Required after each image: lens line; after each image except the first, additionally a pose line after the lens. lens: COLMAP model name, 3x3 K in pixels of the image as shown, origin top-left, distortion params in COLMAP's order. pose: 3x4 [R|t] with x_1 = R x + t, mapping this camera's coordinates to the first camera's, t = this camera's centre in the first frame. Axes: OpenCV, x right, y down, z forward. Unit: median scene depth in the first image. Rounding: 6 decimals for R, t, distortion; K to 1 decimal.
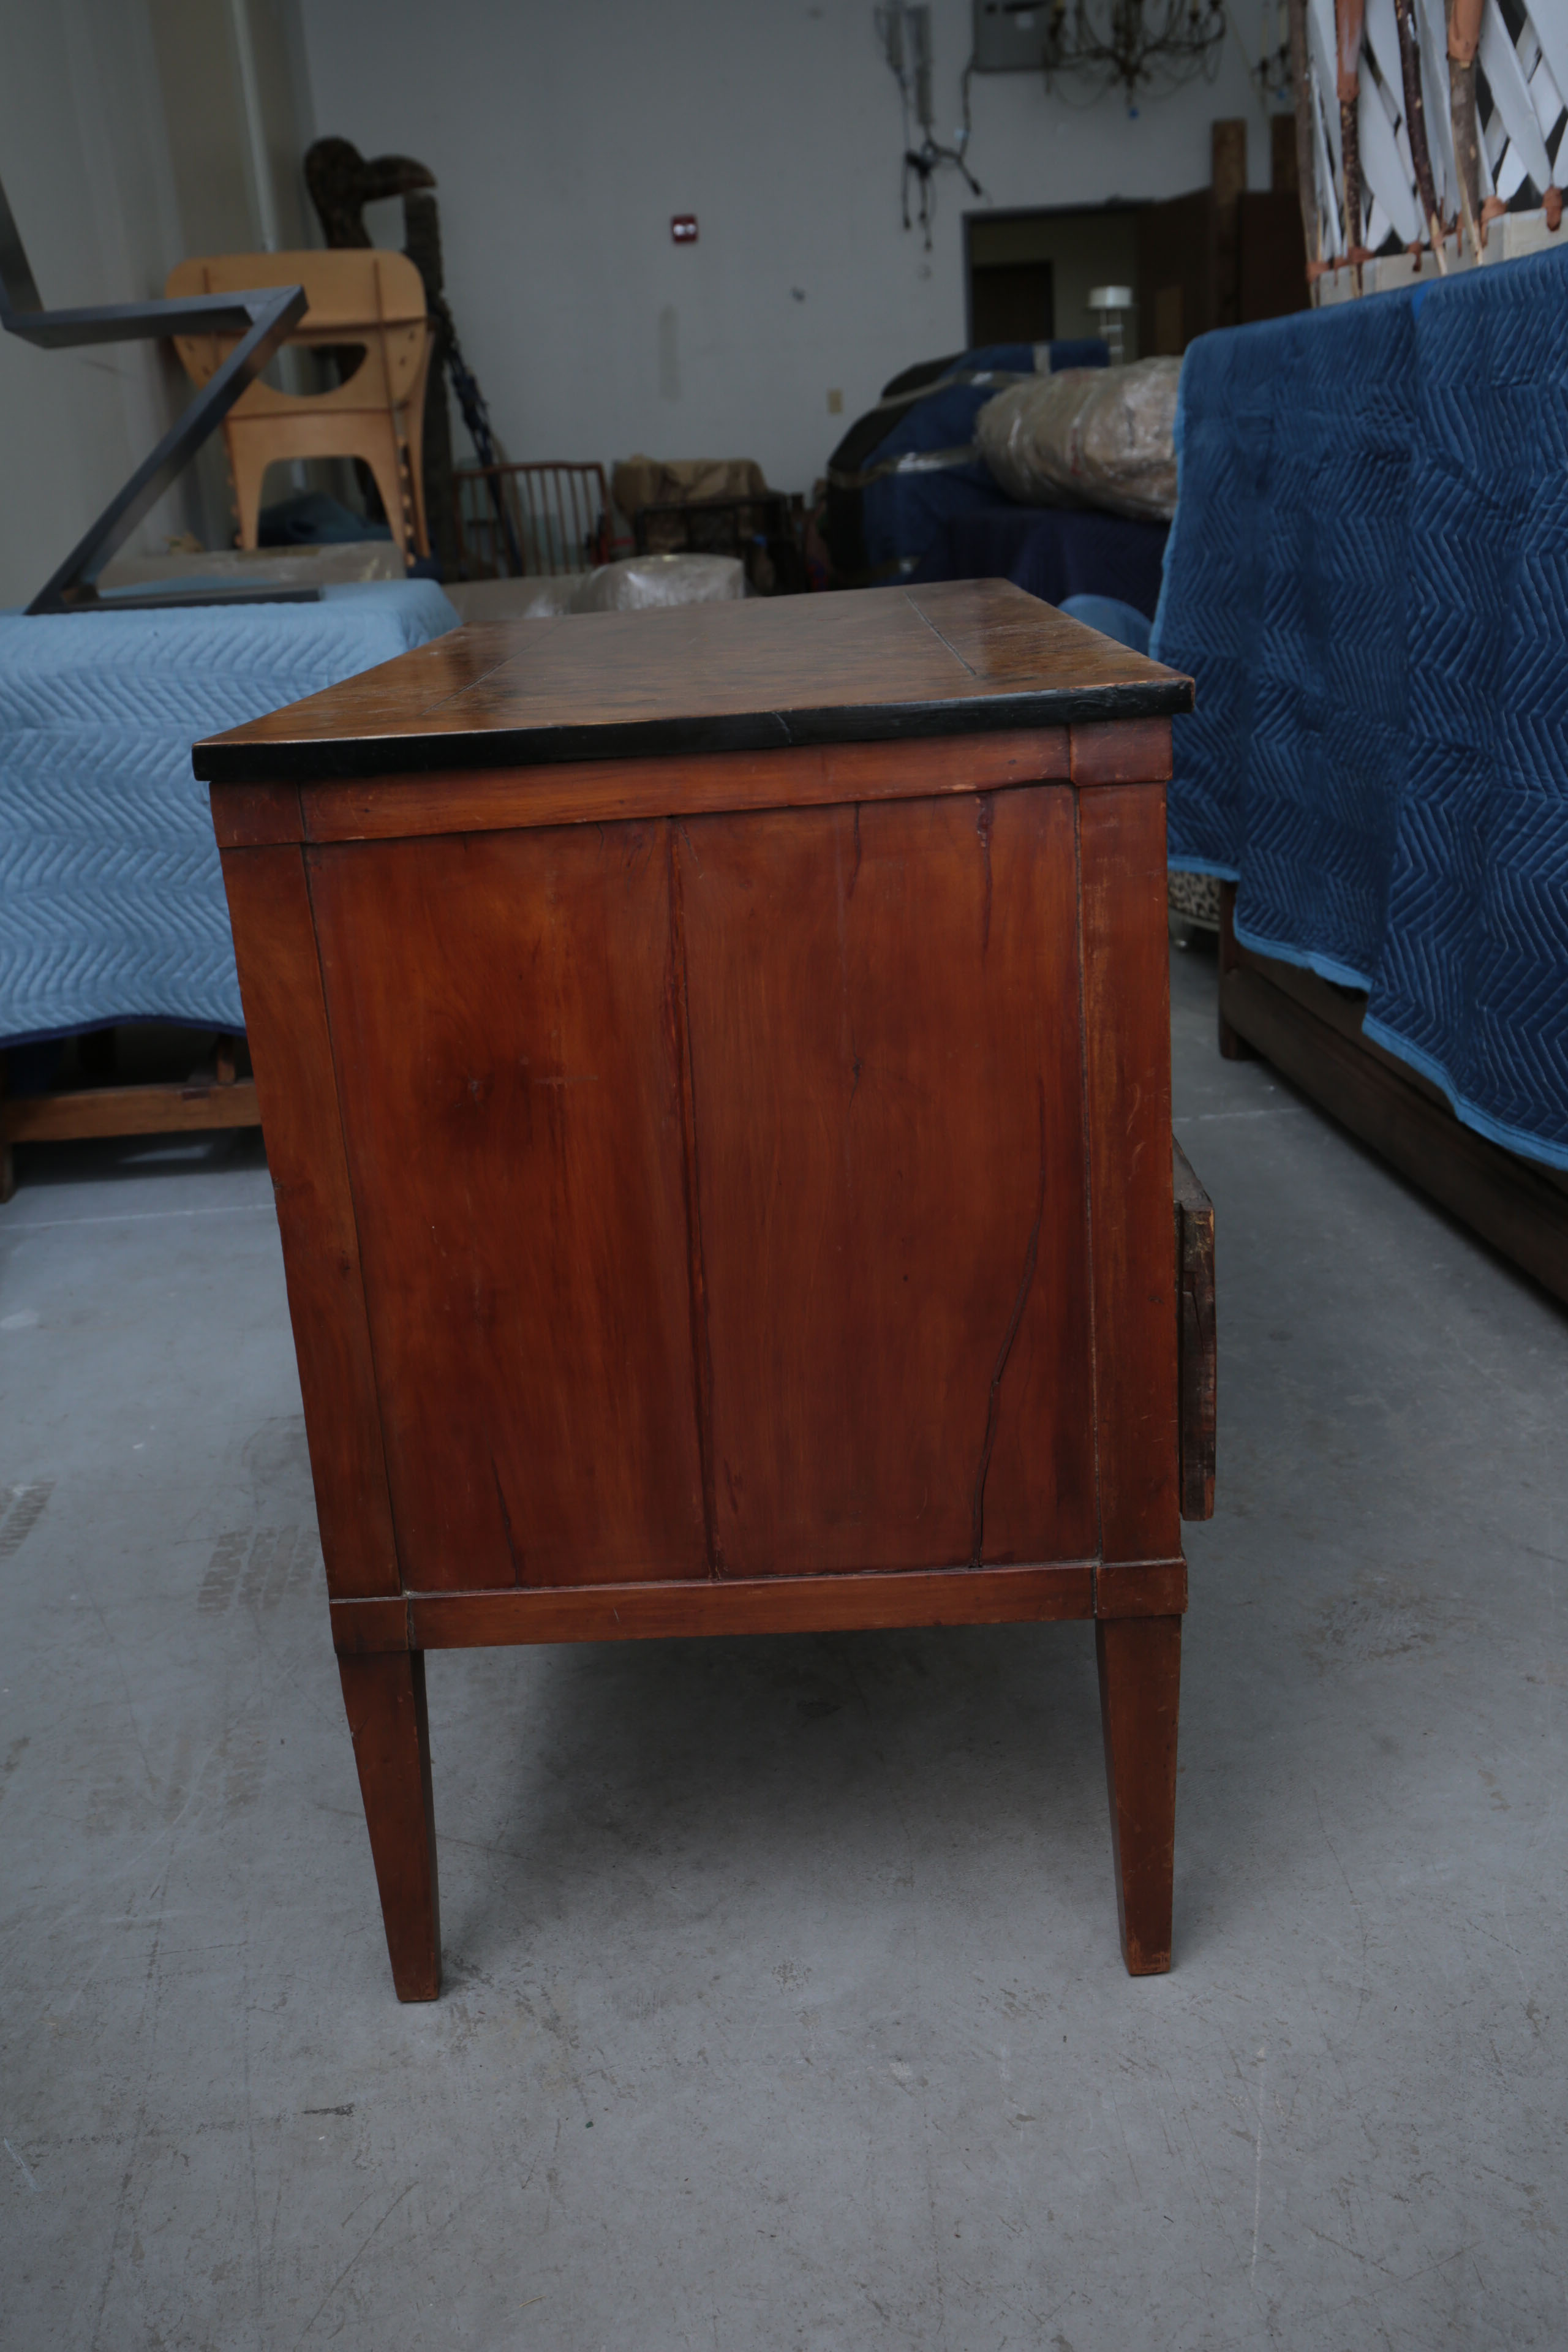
lens RADIAL K [[2340.2, 0, 799.1], [0, 2340.2, 1186.6], [0, 0, 1]] dist [0.062553, 0.000000]
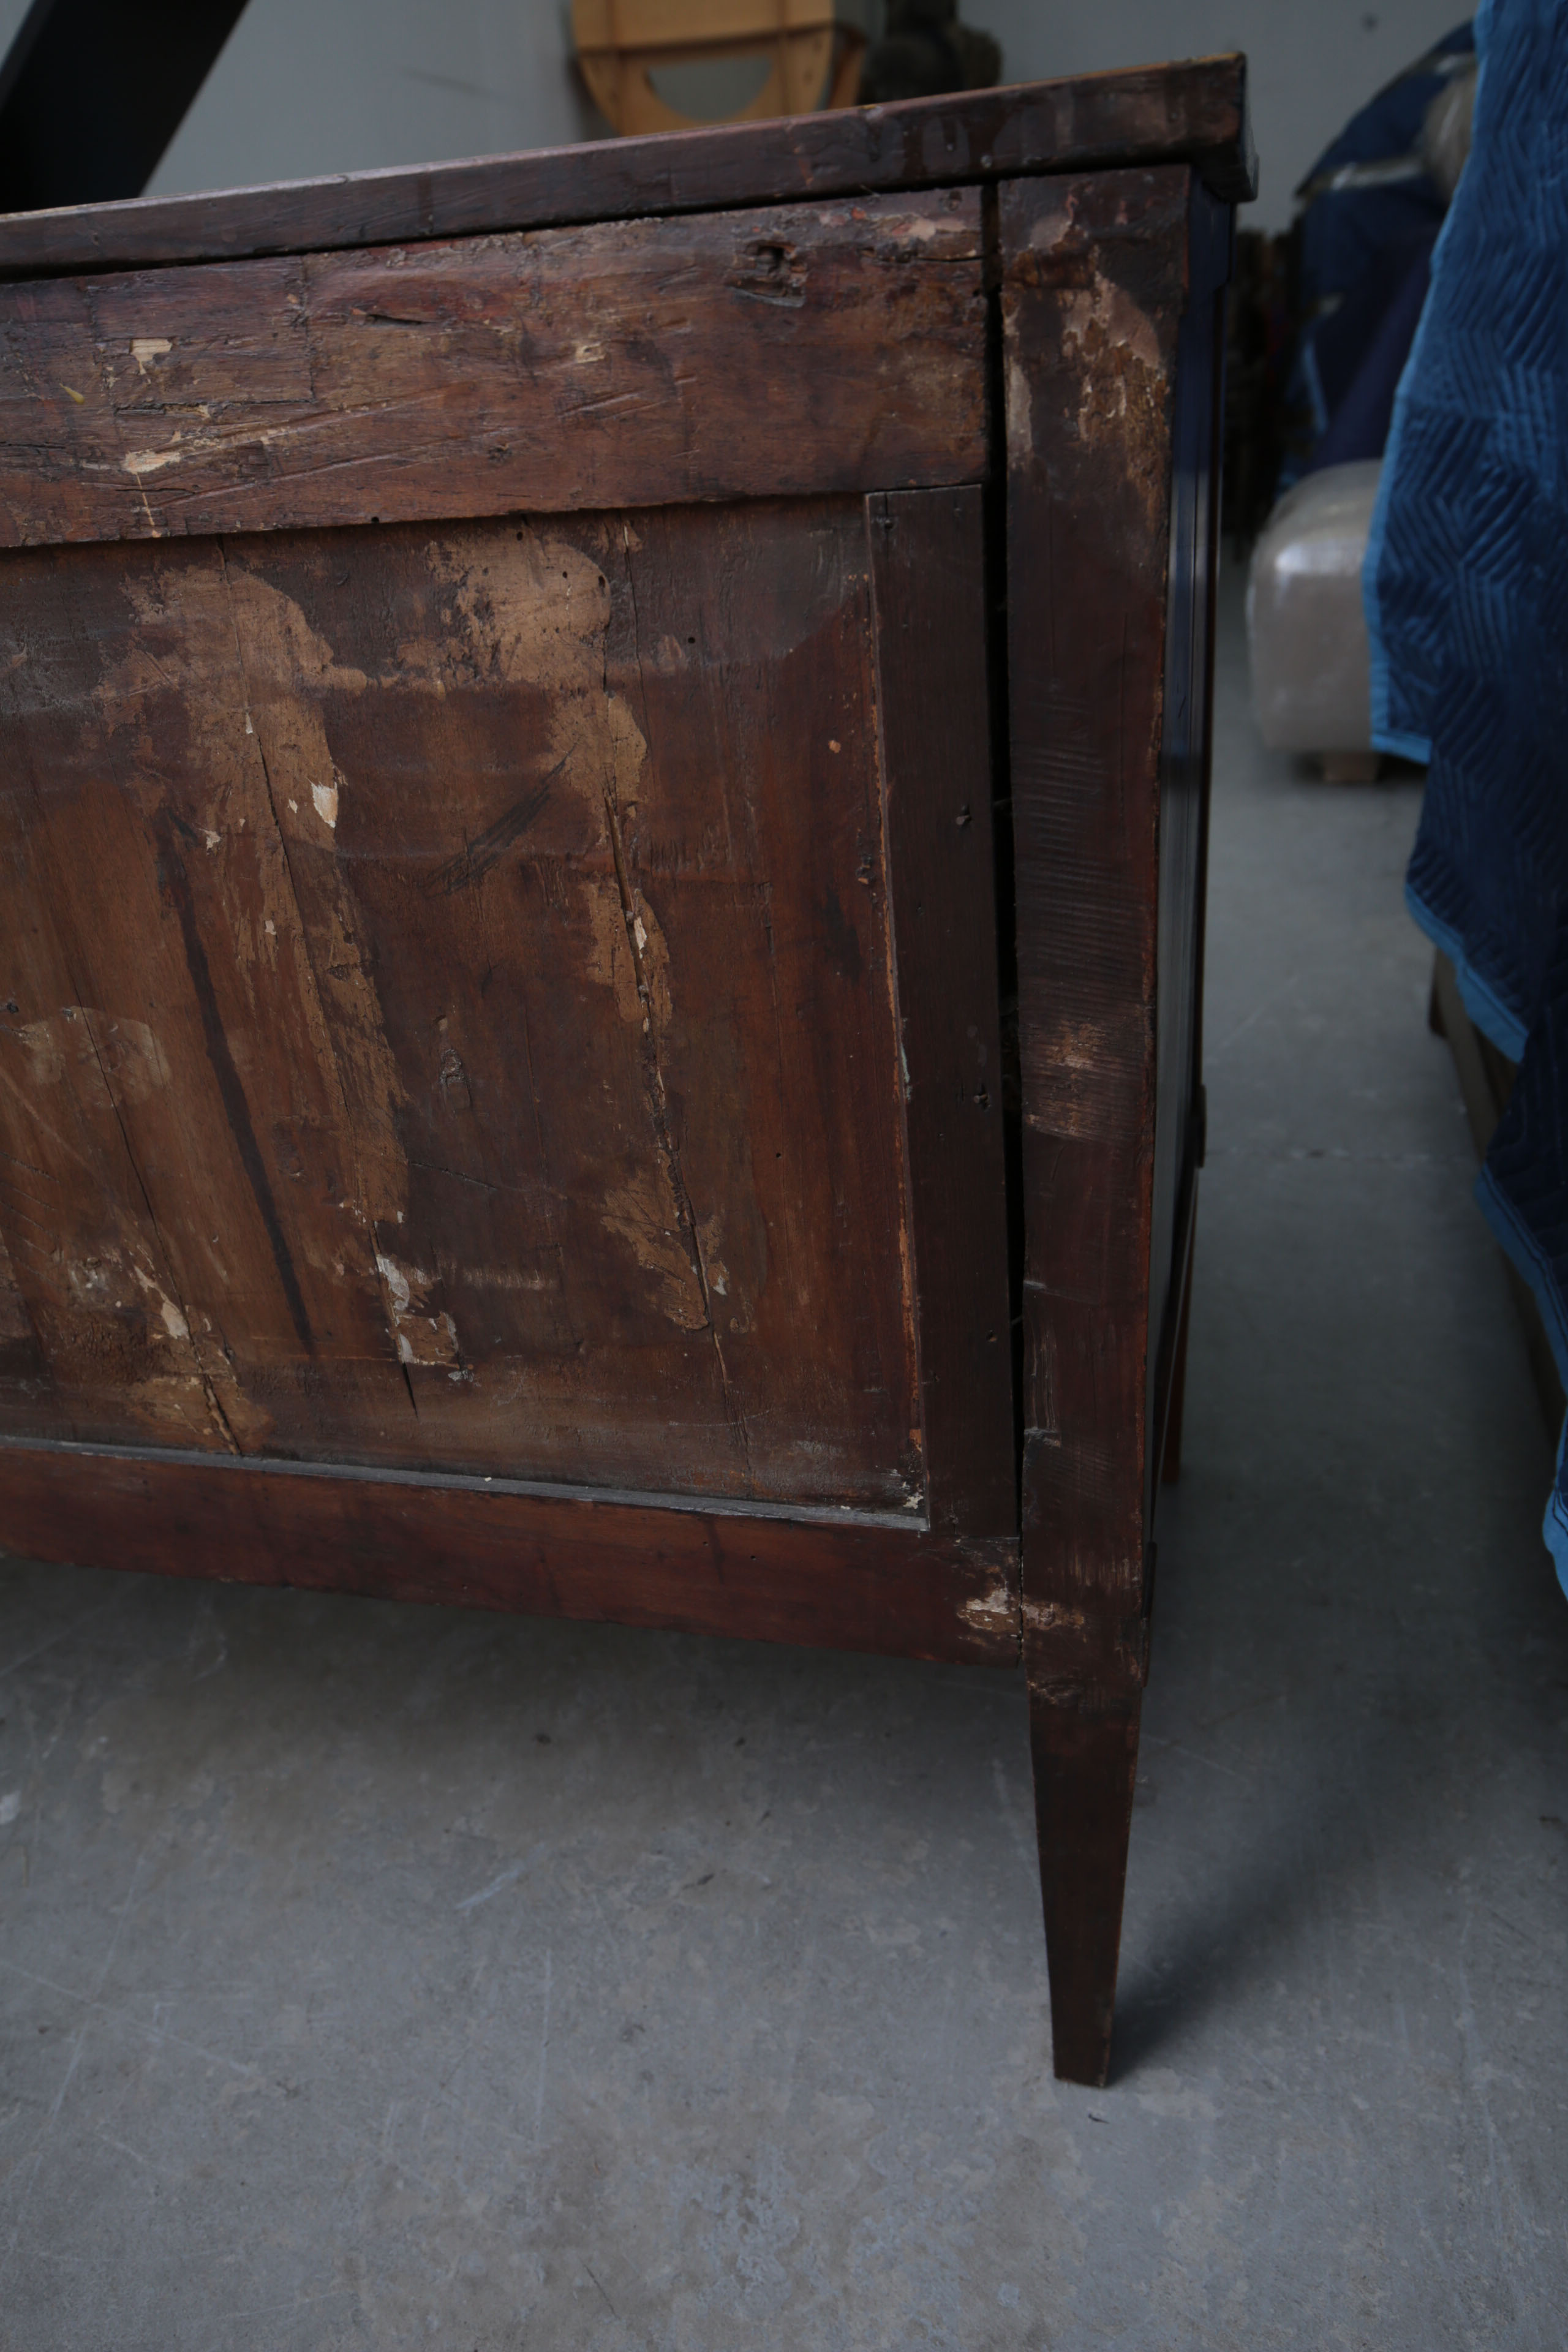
lens RADIAL K [[1726.2, 0, 789.1], [0, 1726.2, 1198.9], [0, 0, 1]] dist [0.007989, 0.004321]
pose [[0.943403, 0.147437, -0.297073, 0.192924], [-0.084072, 0.972807, 0.215821, -0.121216], [0.320814, -0.178631, 0.930145, 0.536908]]
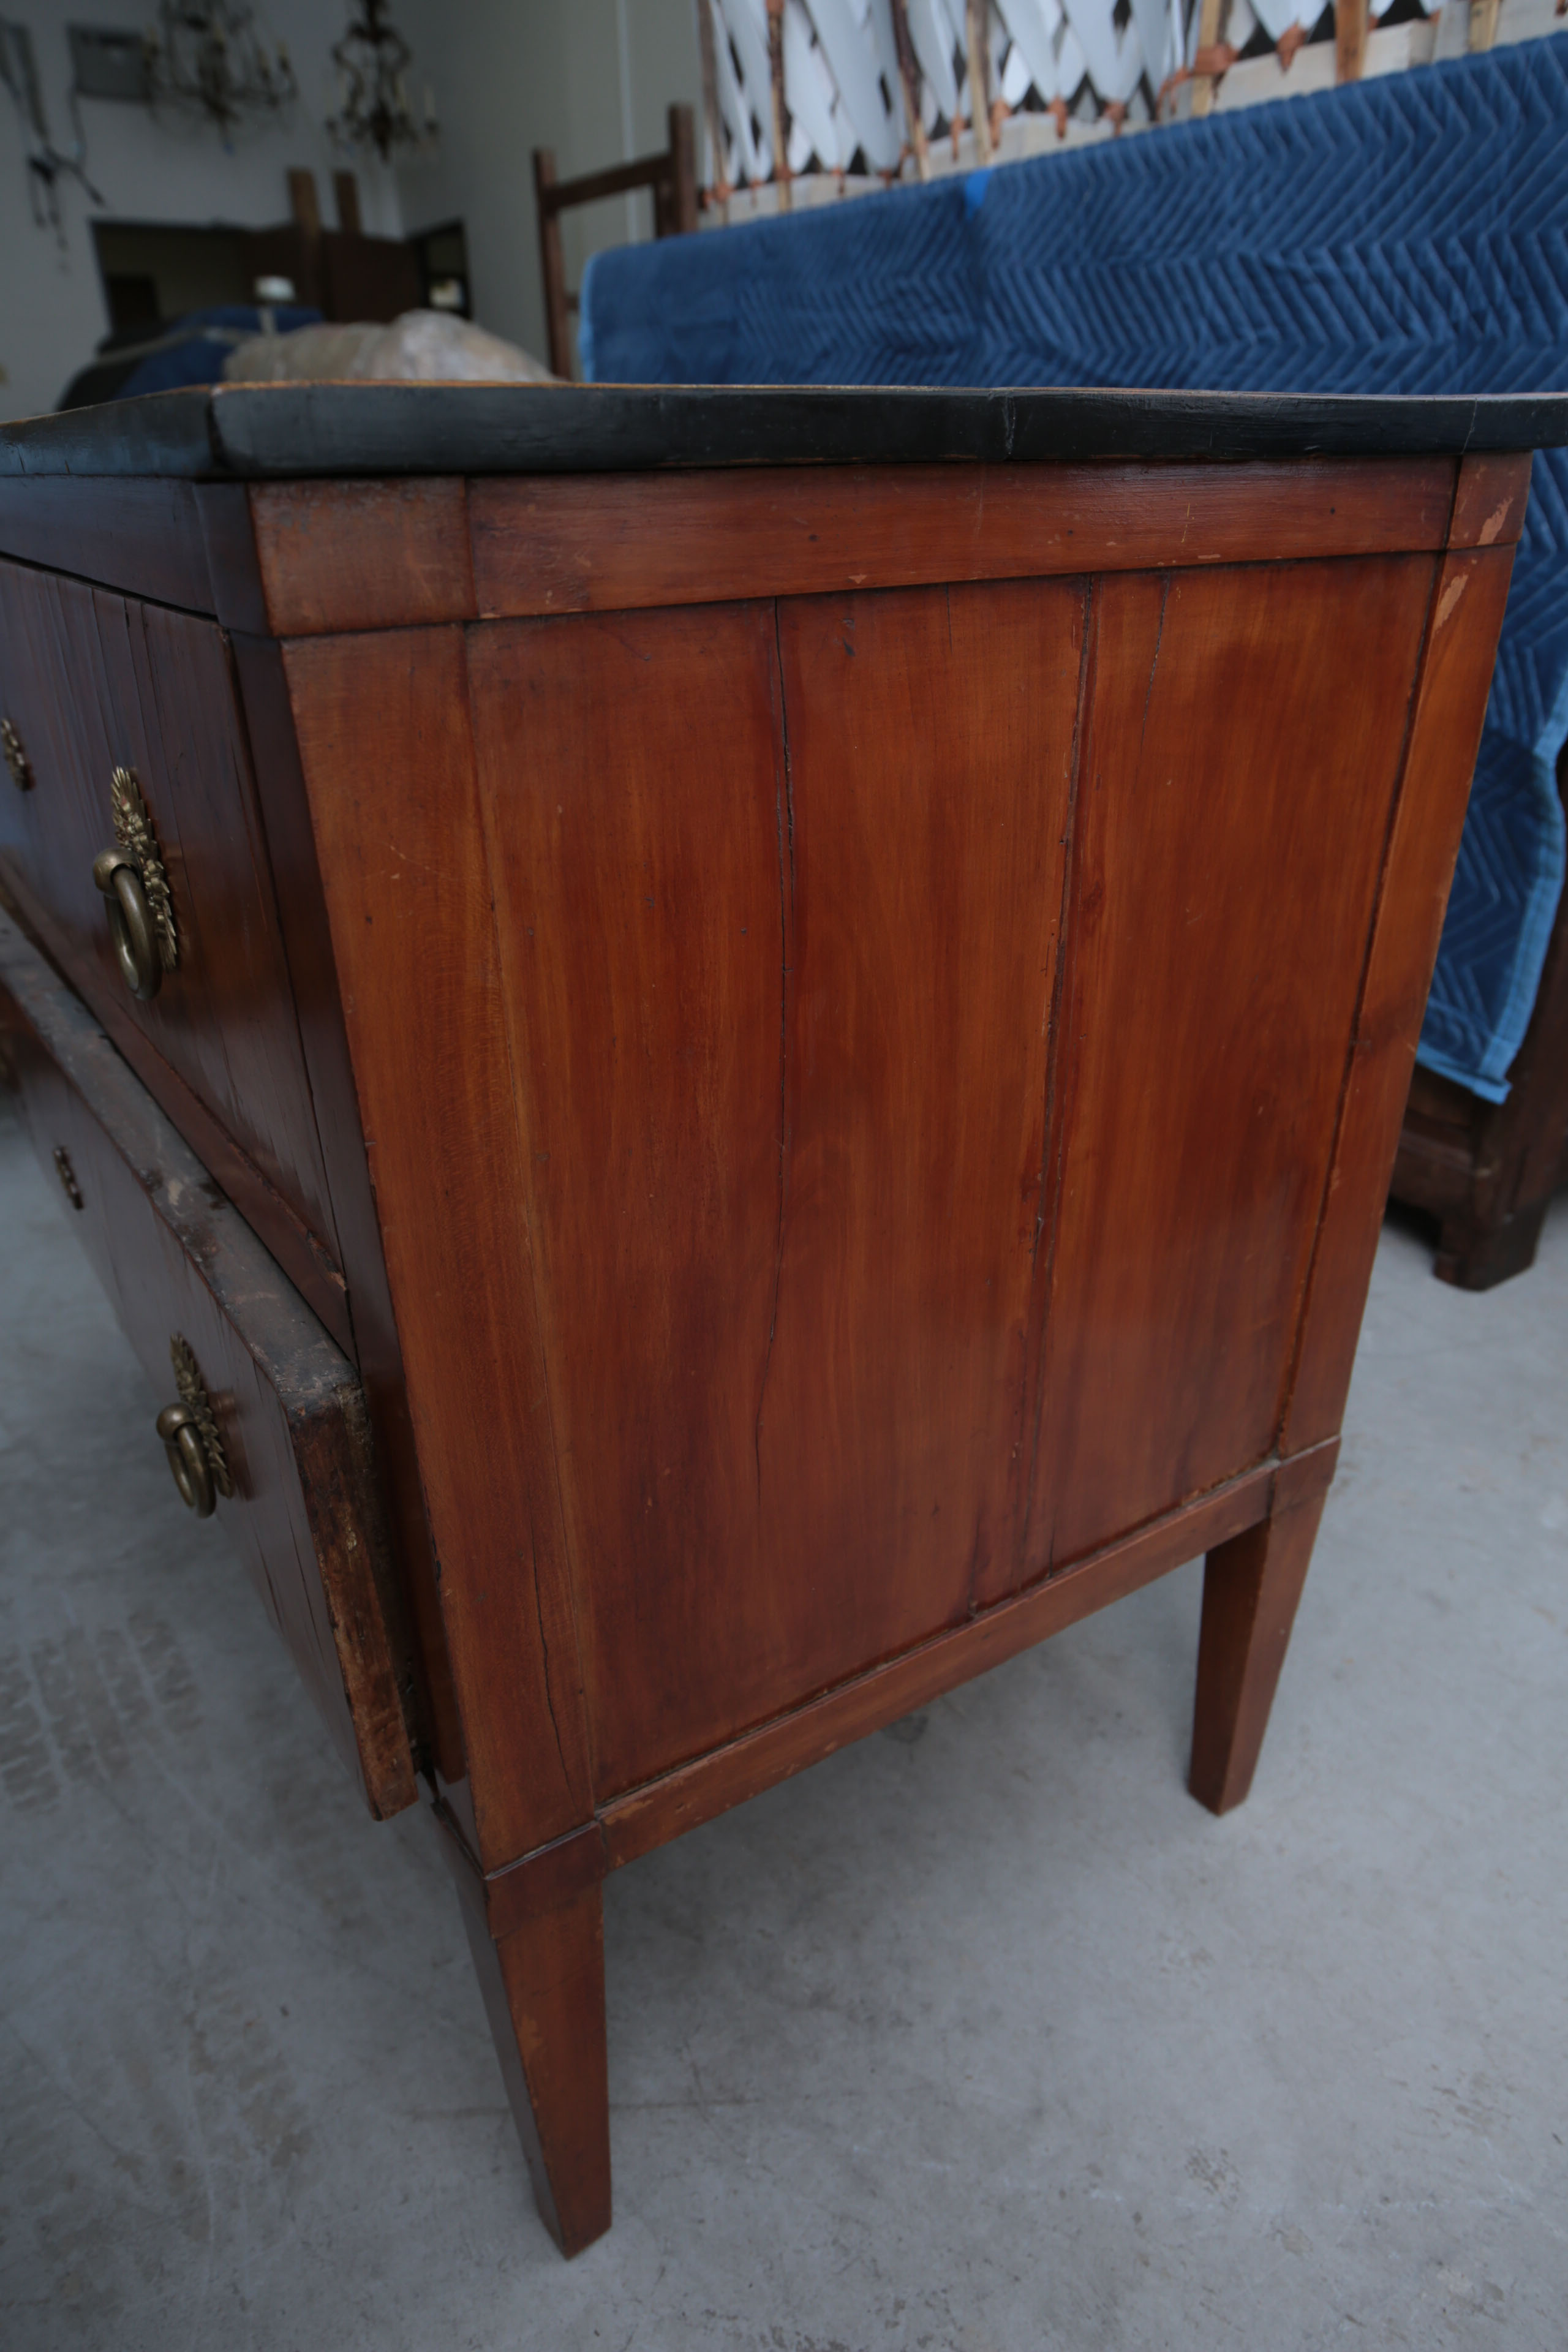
lens RADIAL K [[1497.4, 0, 800.9], [0, 1497.4, 1197.5], [0, 0, 1]] dist [-0.014794, 0.008383]
pose [[0.872251, -0.168990, 0.458934, -0.155637], [0.098946, 0.979976, 0.172793, -0.045956], [-0.478944, -0.105310, 0.871506, 0.344420]]
